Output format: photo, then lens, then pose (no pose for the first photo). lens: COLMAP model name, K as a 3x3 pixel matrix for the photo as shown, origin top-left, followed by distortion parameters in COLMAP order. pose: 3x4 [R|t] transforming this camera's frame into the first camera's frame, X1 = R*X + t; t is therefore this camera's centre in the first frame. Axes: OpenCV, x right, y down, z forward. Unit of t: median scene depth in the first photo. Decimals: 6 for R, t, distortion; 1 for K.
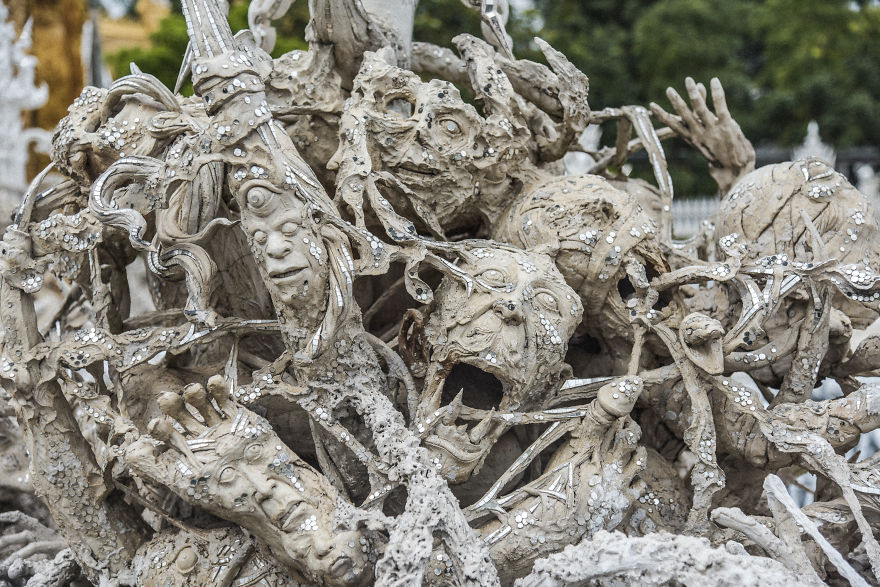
lens RADIAL K [[1310.0, 0, 439.0], [0, 1310.0, 296.7], [0, 0, 1]] dist [0.251778, 0.000000]
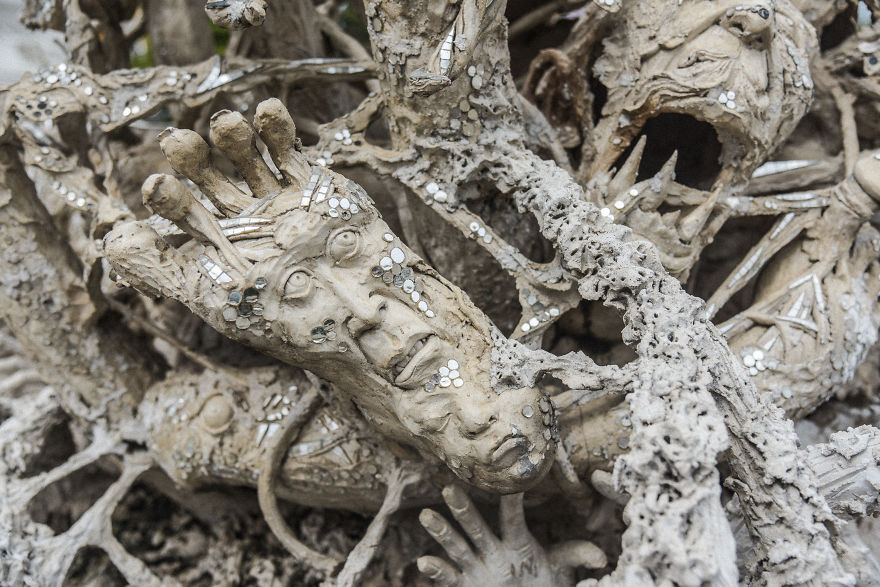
lens RADIAL K [[833.3, 0, 439.5], [0, 833.3, 291.2], [0, 0, 1]] dist [0.018883, 0.000000]
pose [[0.995444, 0.006494, 0.095126, -0.125495], [-0.017440, 0.993248, 0.114691, 0.091002], [-0.093739, -0.115827, 0.988836, 0.617776]]
